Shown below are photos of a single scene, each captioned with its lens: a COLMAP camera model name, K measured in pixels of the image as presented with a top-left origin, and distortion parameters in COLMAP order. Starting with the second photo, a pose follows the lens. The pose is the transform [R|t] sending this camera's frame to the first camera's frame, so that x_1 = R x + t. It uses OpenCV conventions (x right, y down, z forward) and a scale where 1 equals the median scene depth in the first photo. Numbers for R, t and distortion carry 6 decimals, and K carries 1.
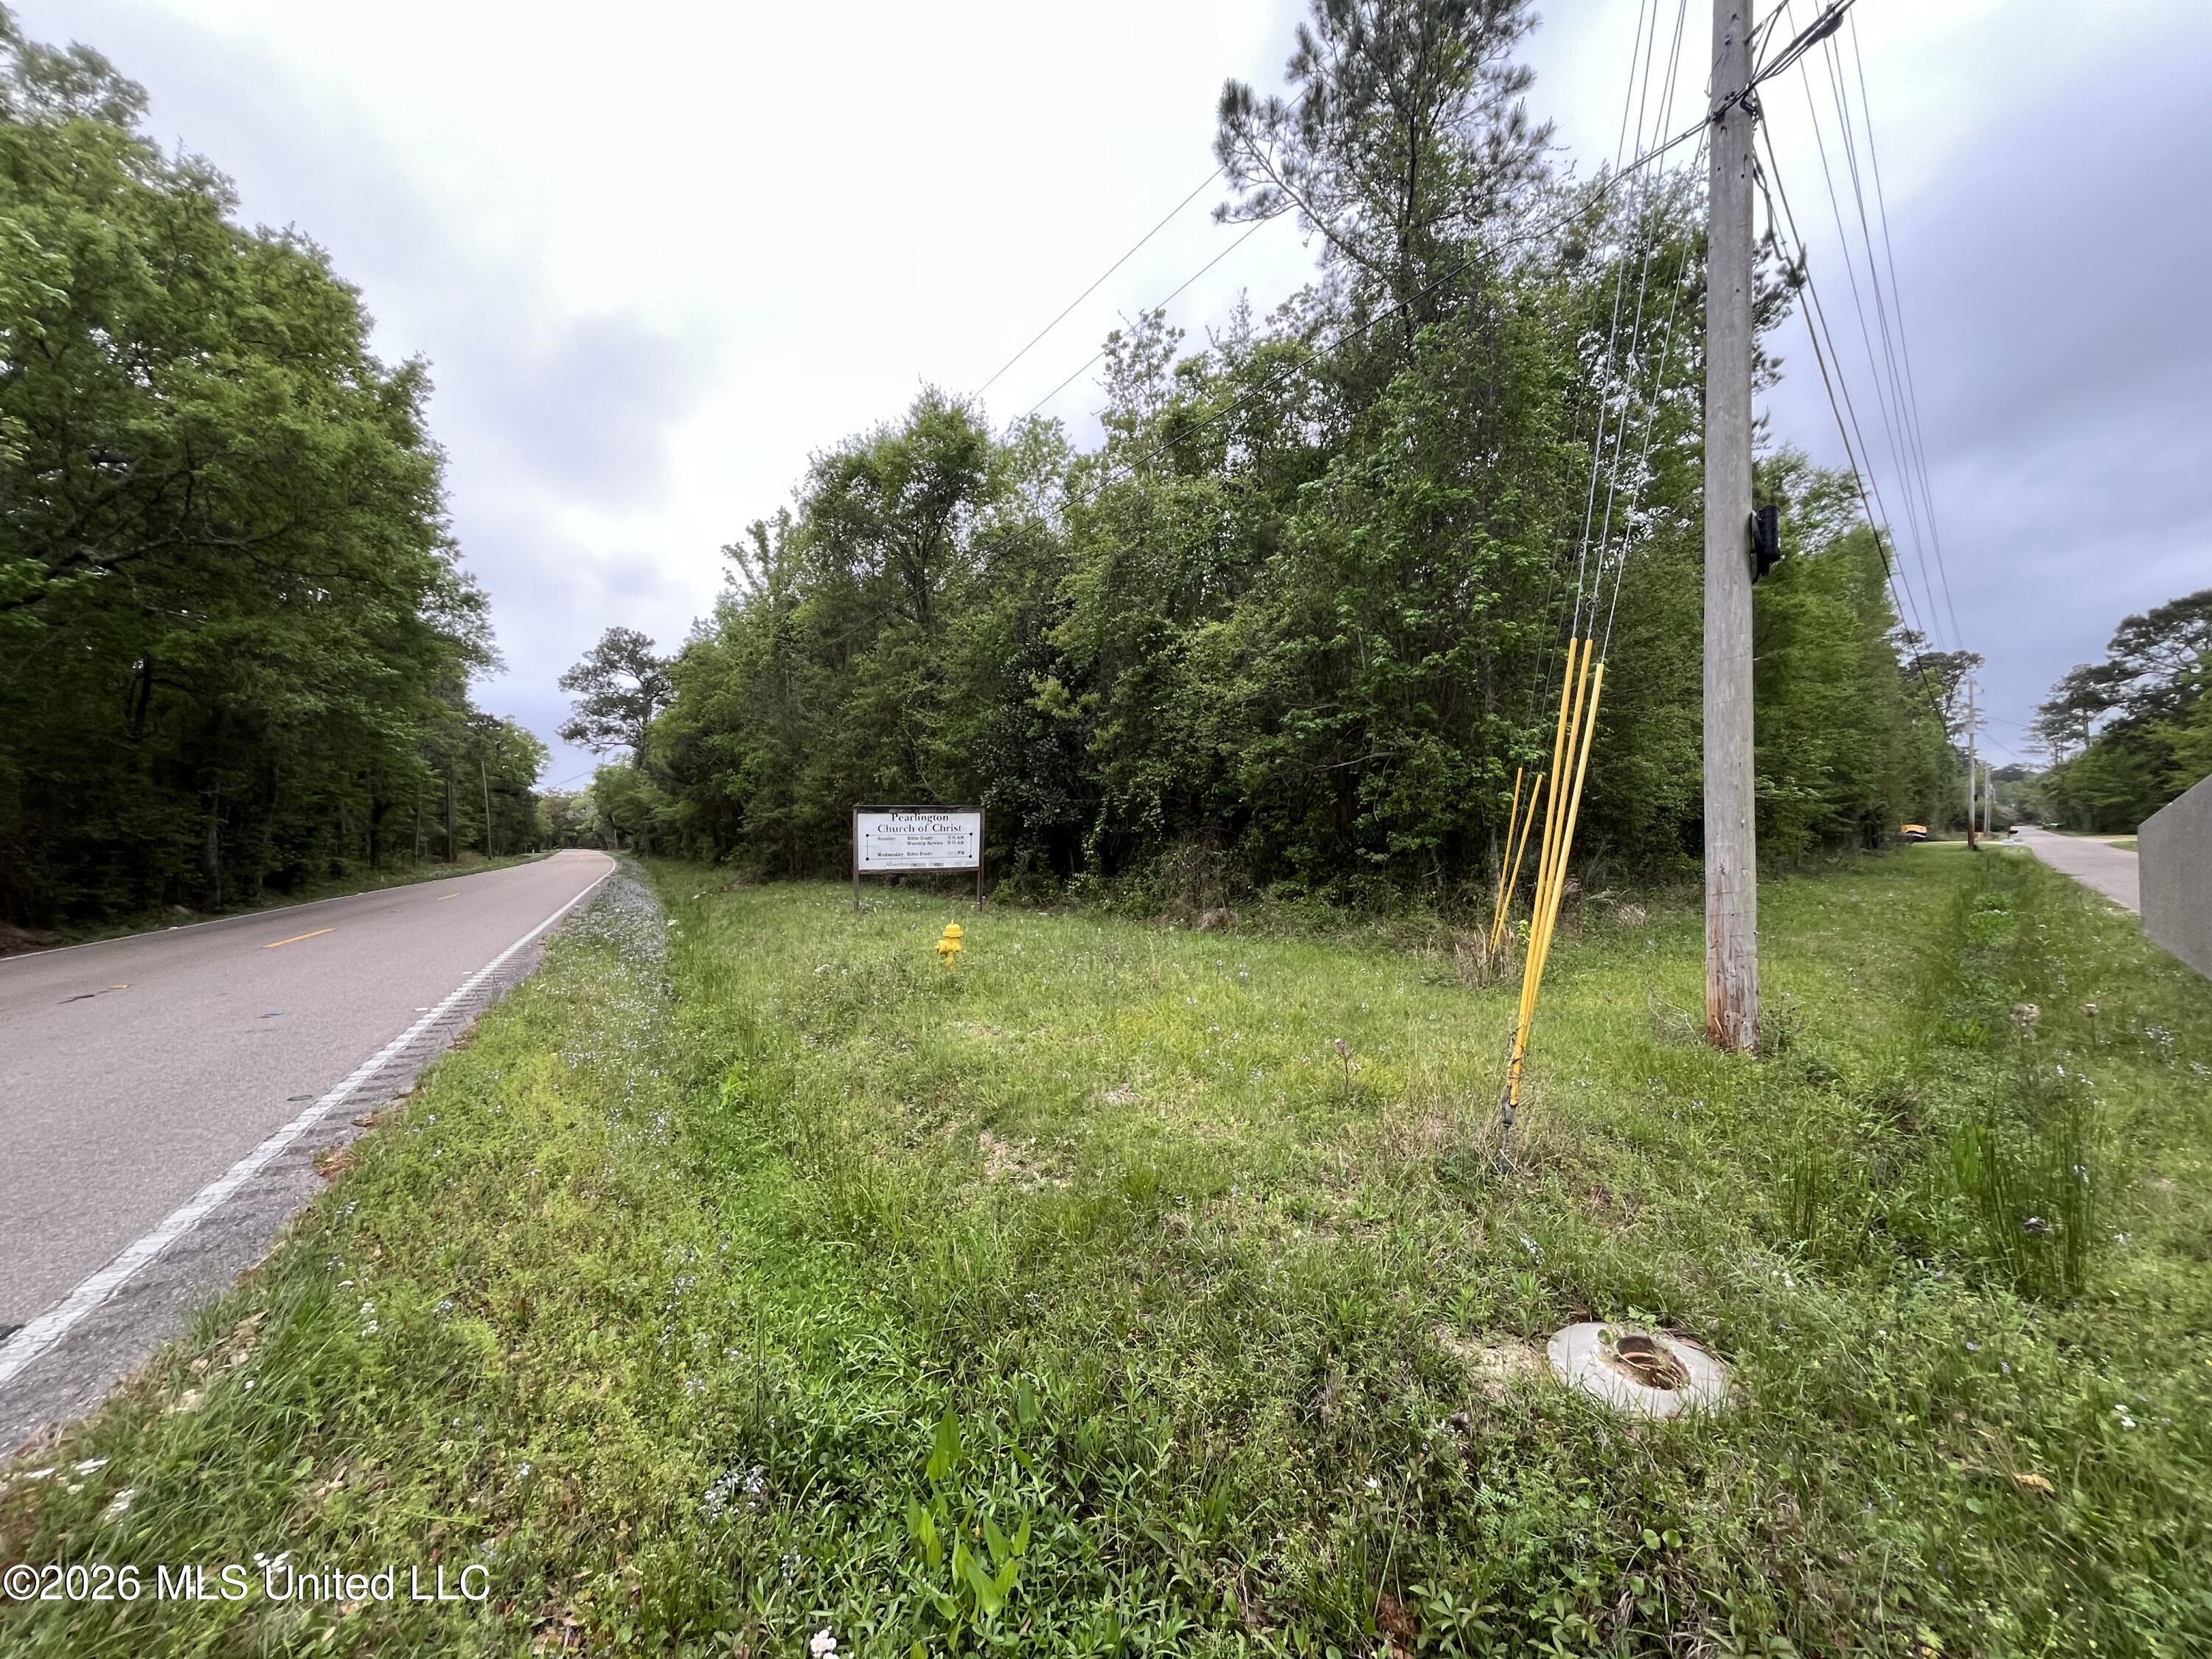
lens RADIAL K [[897.1, 0, 1098.3], [0, 897.1, 832.1], [0, 0, 1]] dist [-0.001342, -0.000023]
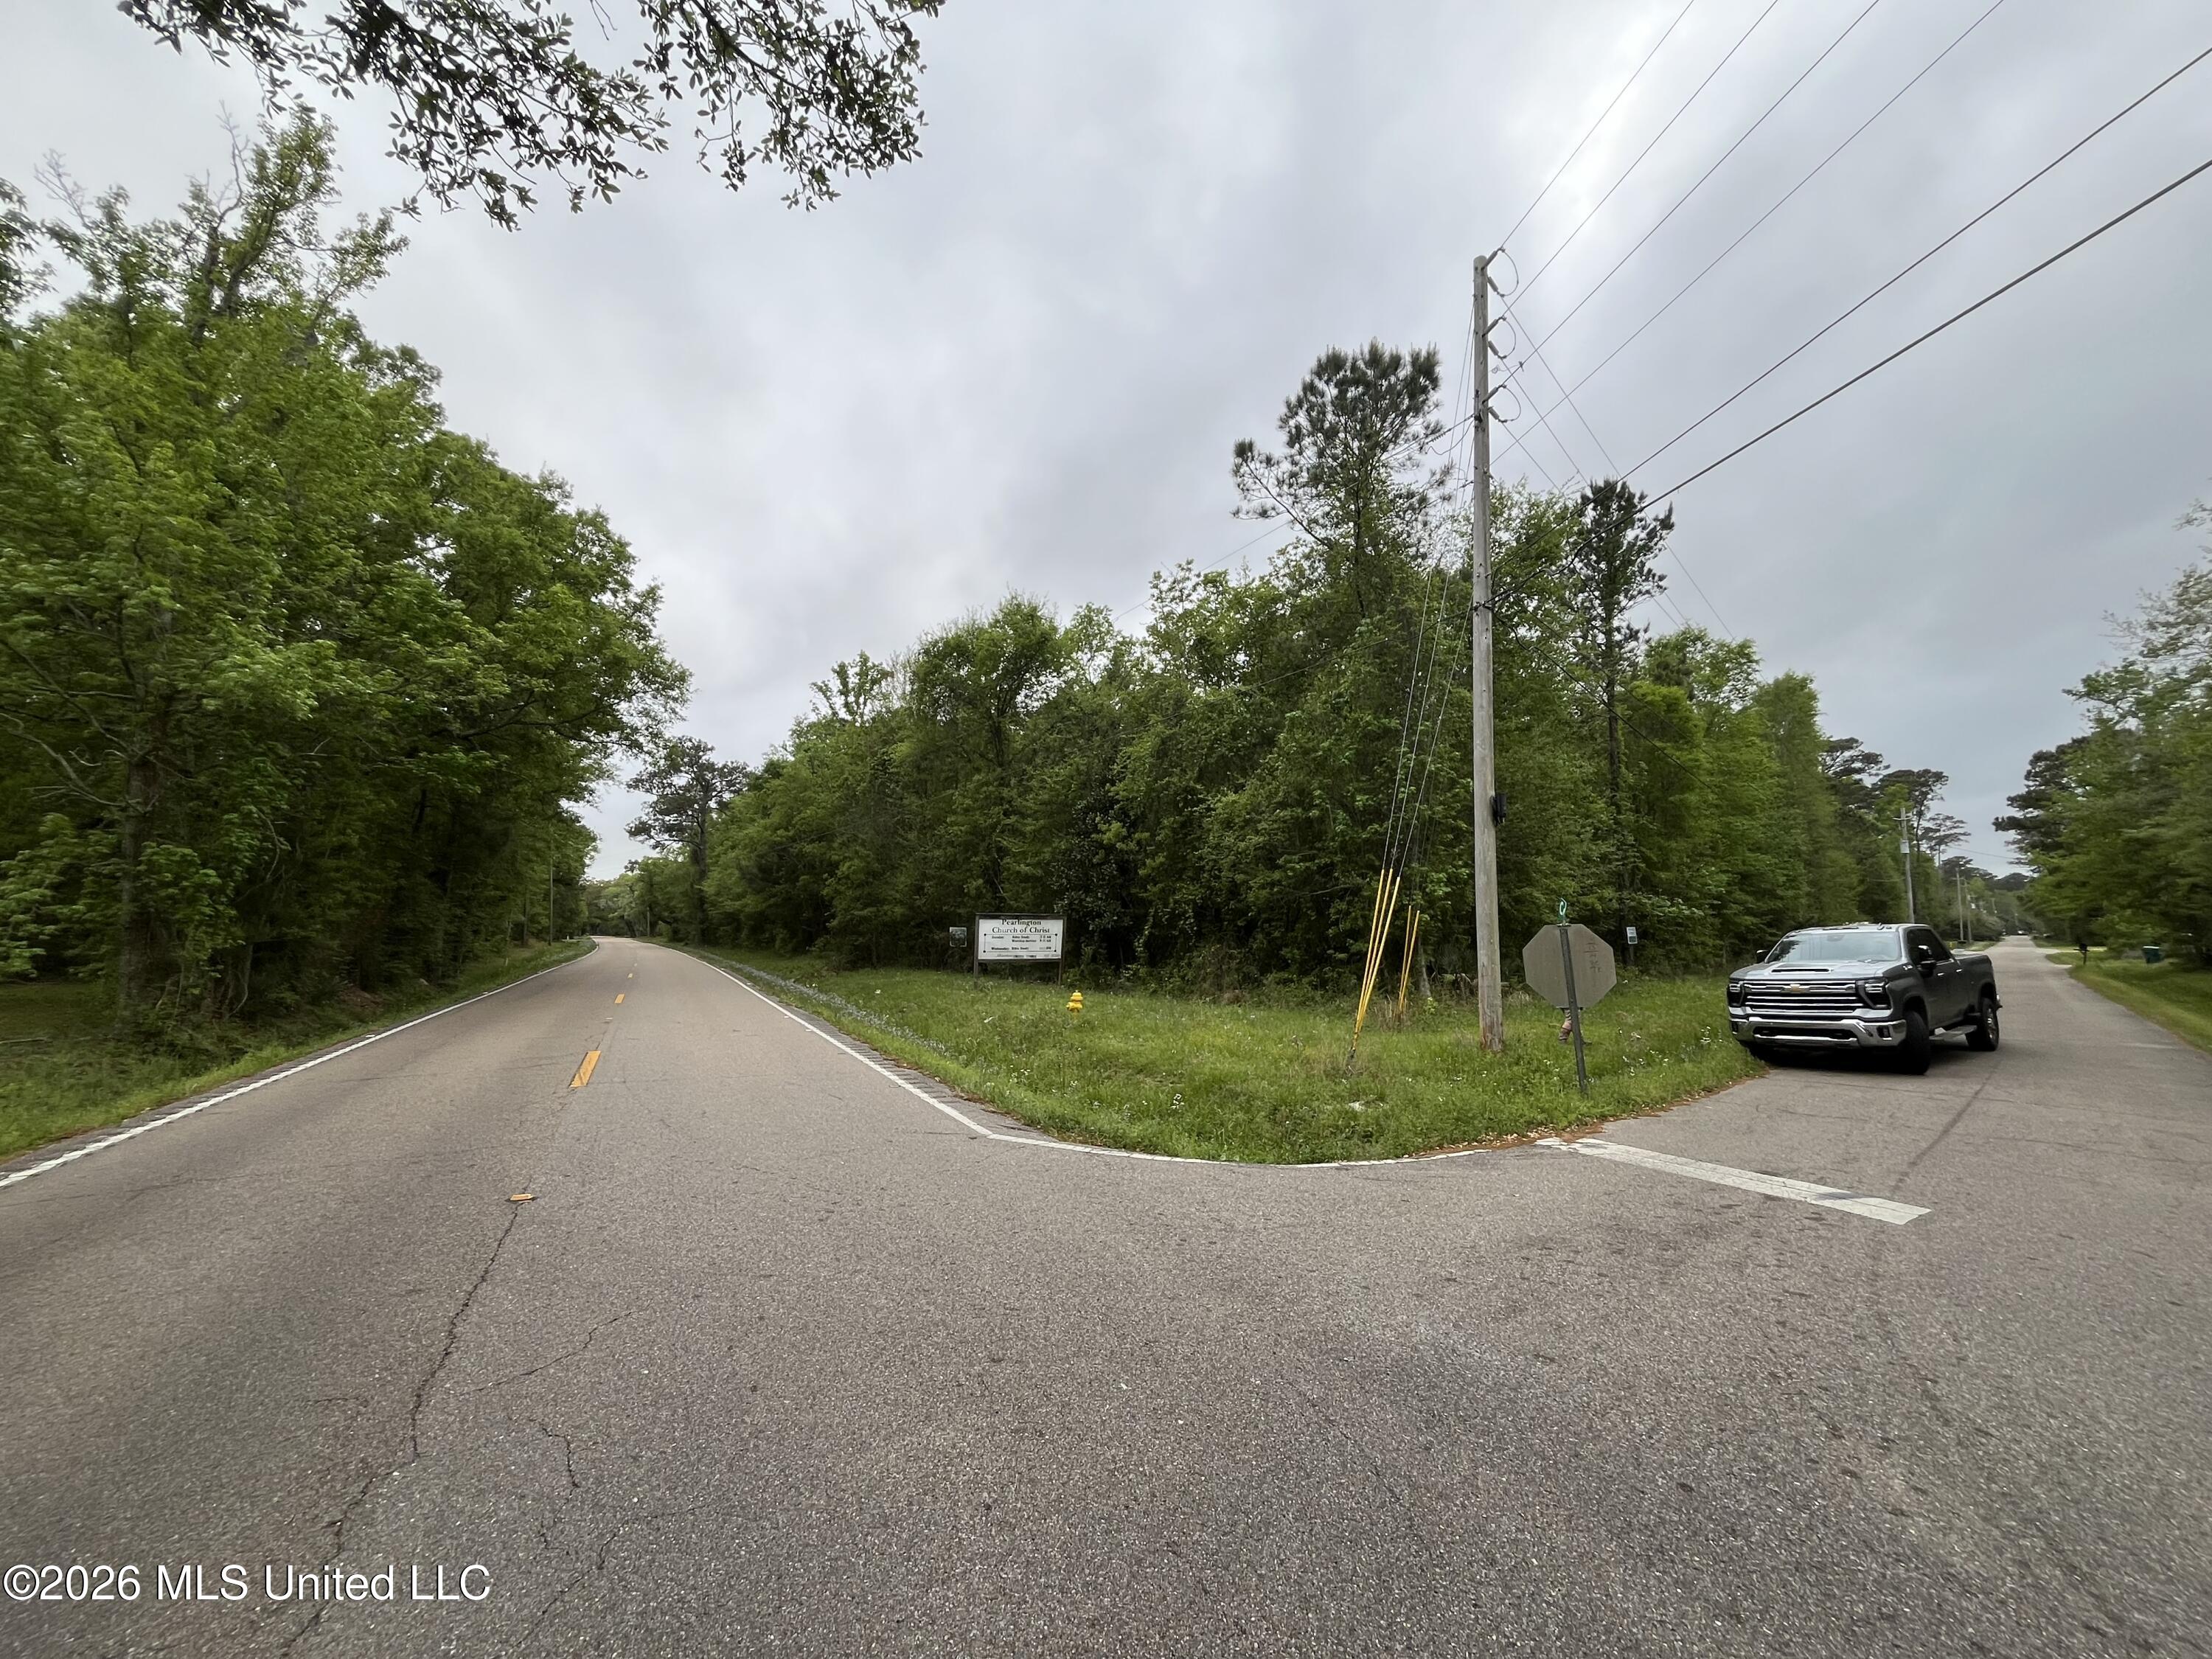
lens RADIAL K [[897.1, 0, 1100.8], [0, 897.1, 828.6], [0, 0, 1]] dist [-0.001342, -0.000023]
pose [[0.999862, 0.015186, -0.006743, -0.059869], [-0.015829, 0.993957, -0.108622, -0.010272], [0.005053, 0.108714, 0.994060, -0.364877]]
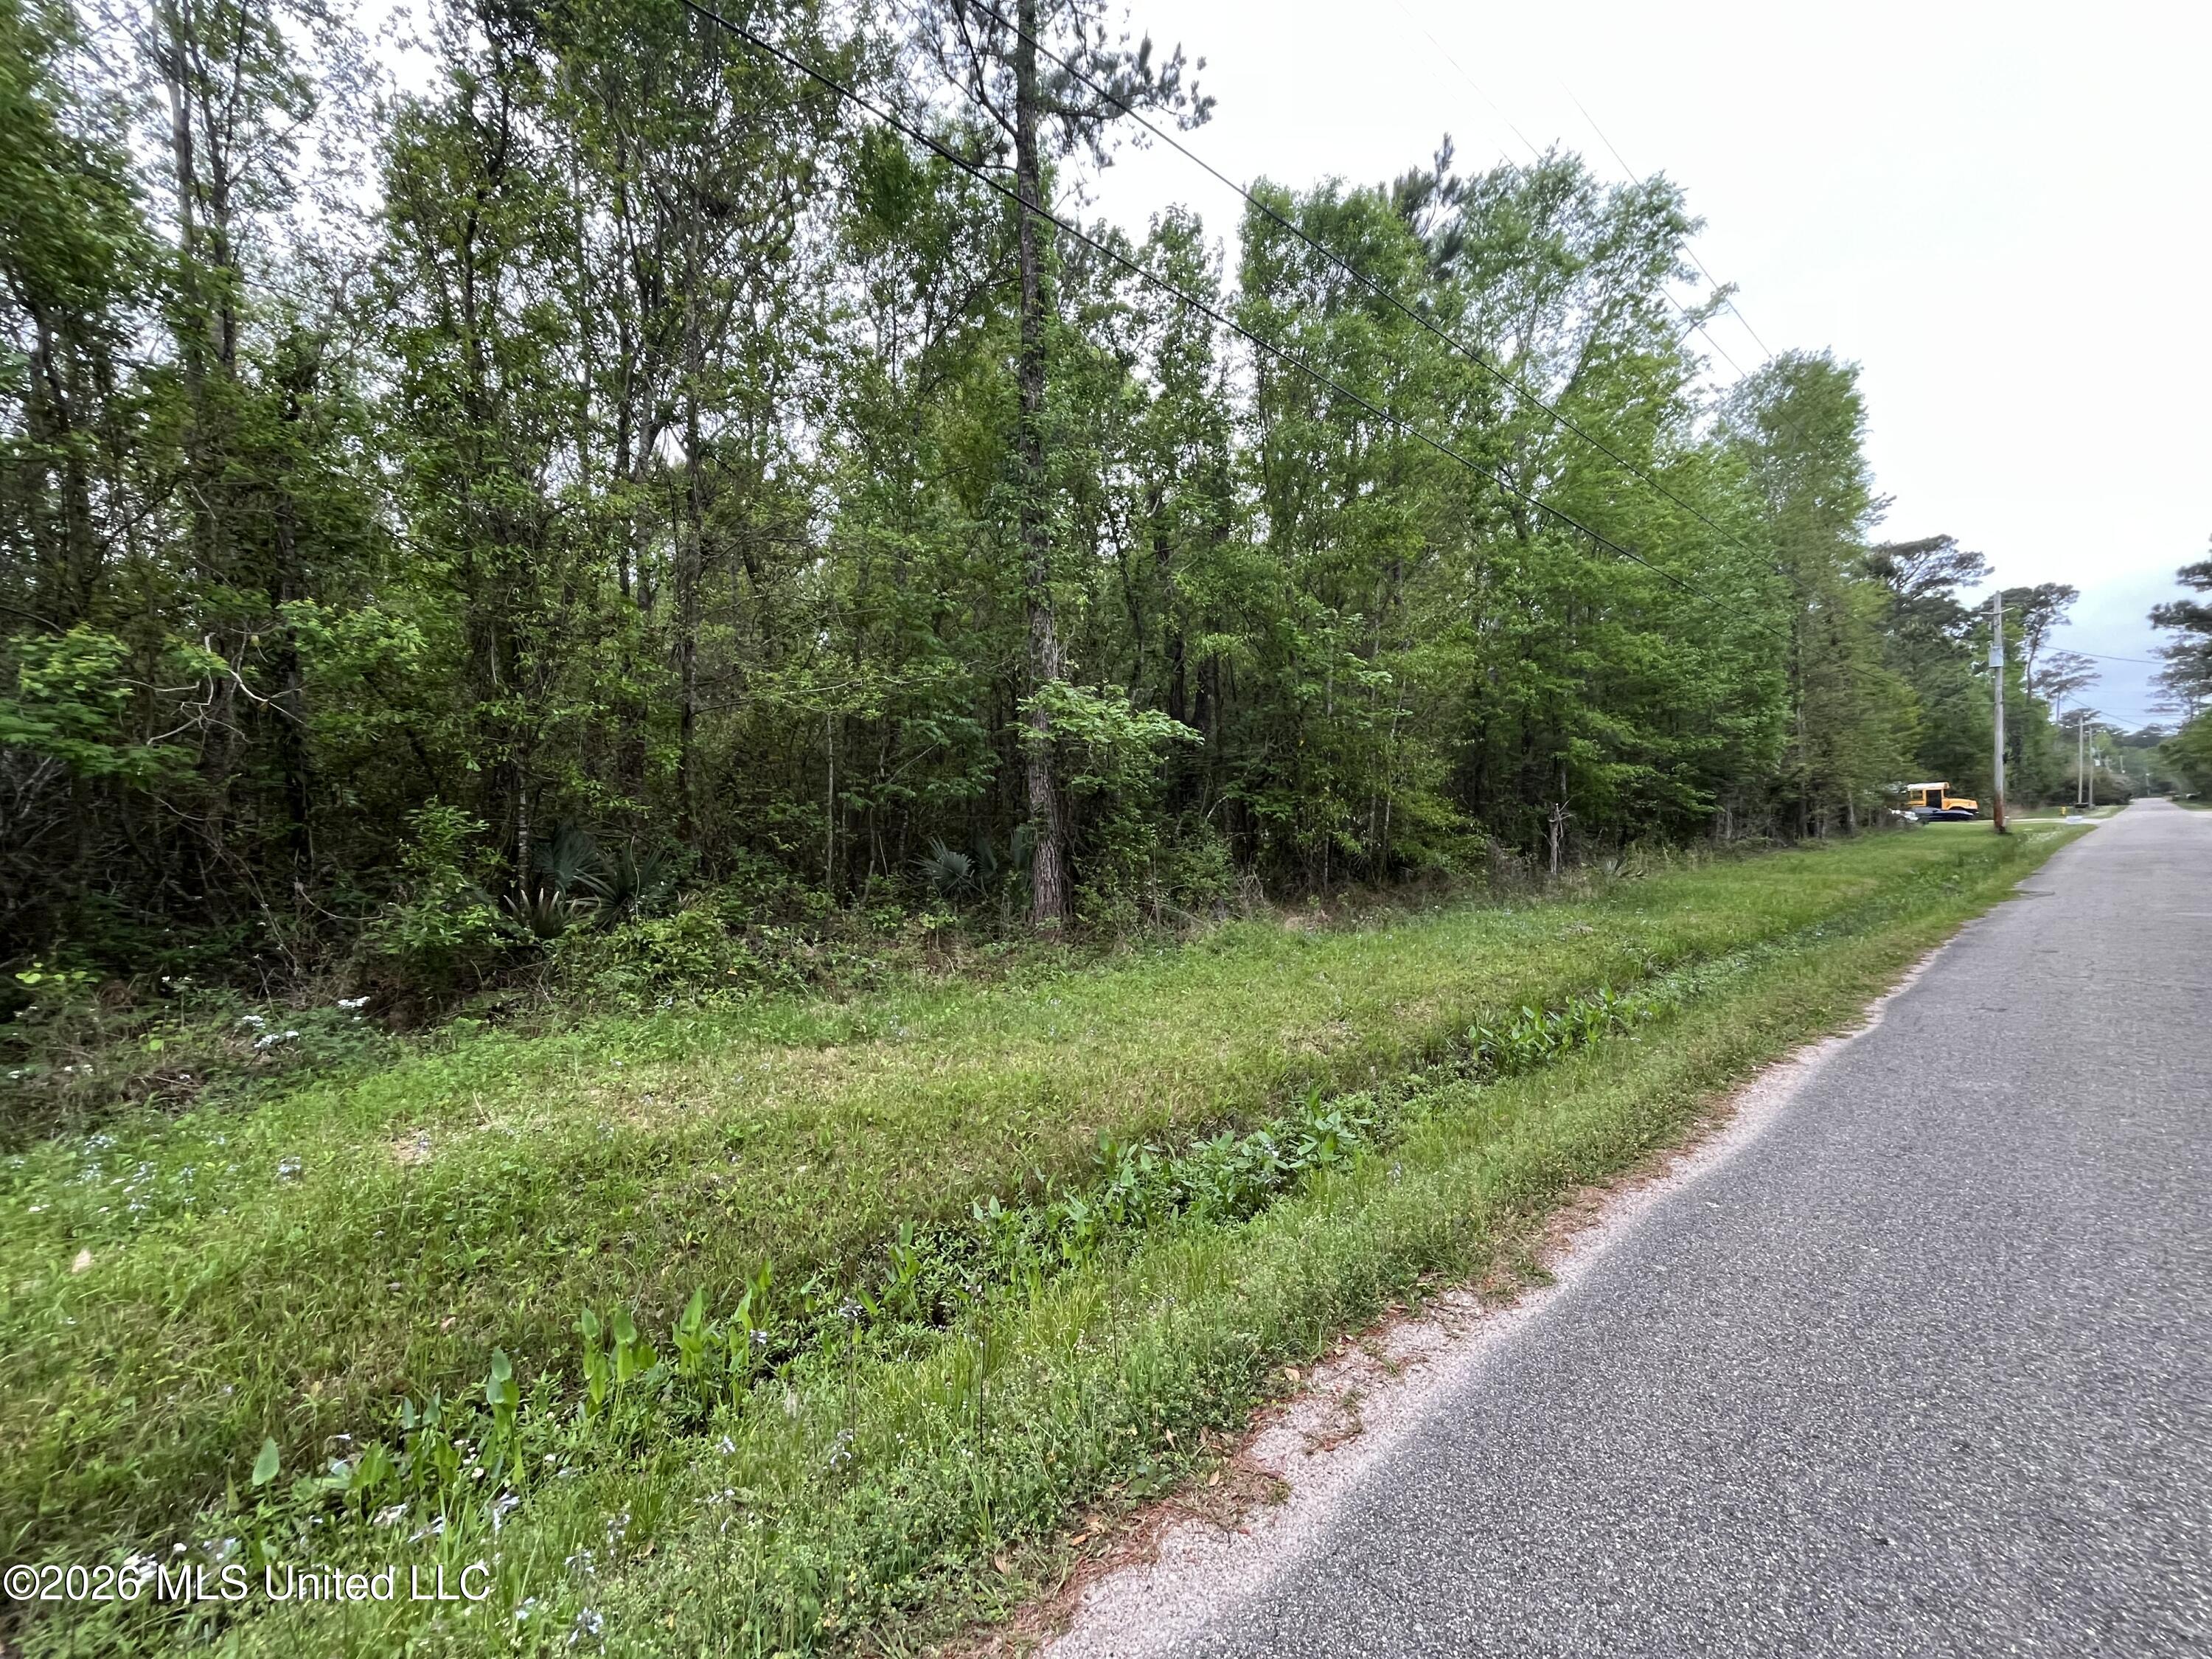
lens RADIAL K [[897.1, 0, 1095.3], [0, 897.1, 830.2], [0, 0, 1]] dist [-0.001342, -0.000023]
pose [[0.997026, -0.017316, -0.075100, 1.050871], [0.017890, 0.999816, 0.006978, 0.001323], [0.074965, -0.008301, 0.997152, 0.819723]]
